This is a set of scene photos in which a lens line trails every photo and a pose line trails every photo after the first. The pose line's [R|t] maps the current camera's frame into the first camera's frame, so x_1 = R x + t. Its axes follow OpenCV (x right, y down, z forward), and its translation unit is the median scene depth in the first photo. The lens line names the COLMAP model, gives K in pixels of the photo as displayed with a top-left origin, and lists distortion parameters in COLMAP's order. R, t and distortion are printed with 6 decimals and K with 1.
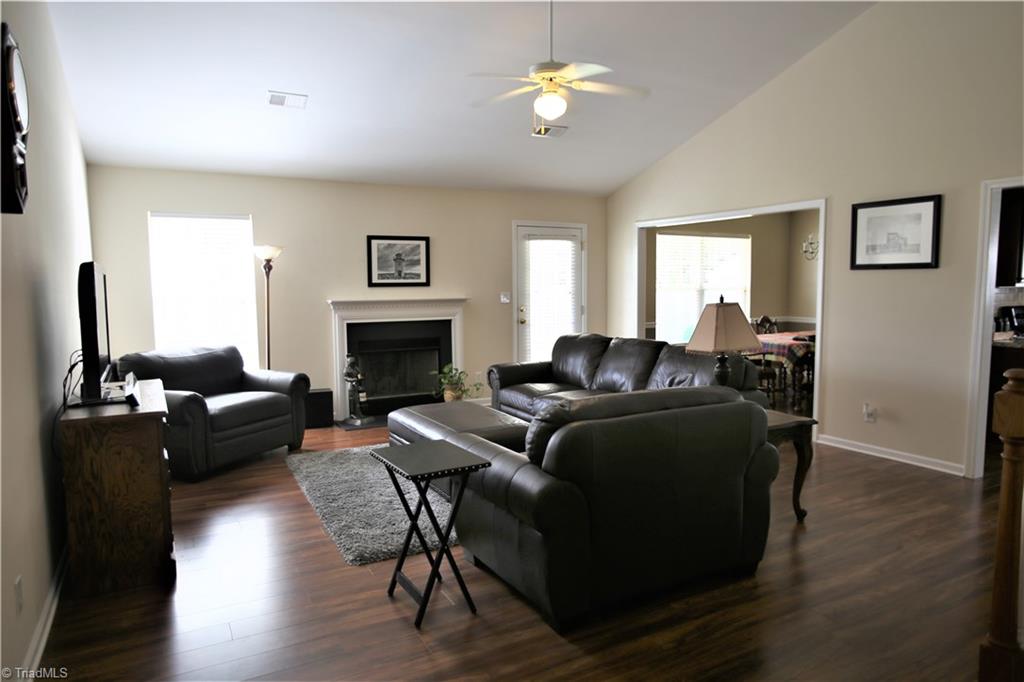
lens RADIAL K [[662.3, 0, 514.7], [0, 662.3, 342.0], [0, 0, 1]] dist [0.017719, 0.004554]
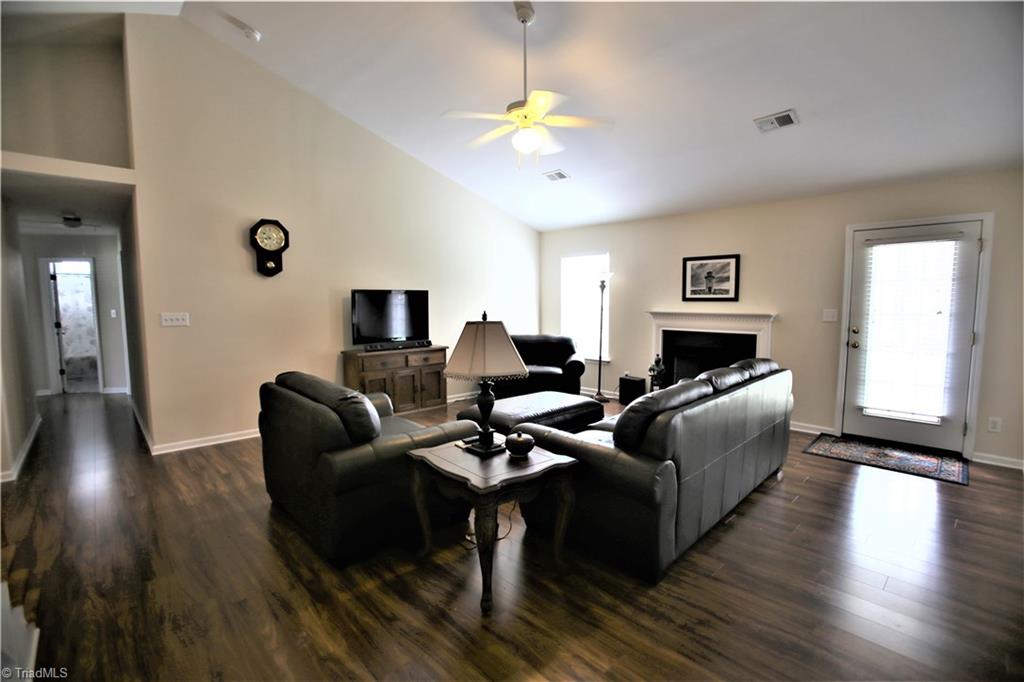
lens RADIAL K [[469.2, 0, 517.3], [0, 469.2, 342.5], [0, 0, 1]] dist [-0.021921, 0.001994]
pose [[0.248130, 0.096848, -0.963873, 0.517725], [-0.090241, 0.992974, 0.076541, -0.045768], [0.964514, 0.067988, 0.255126, 0.493616]]
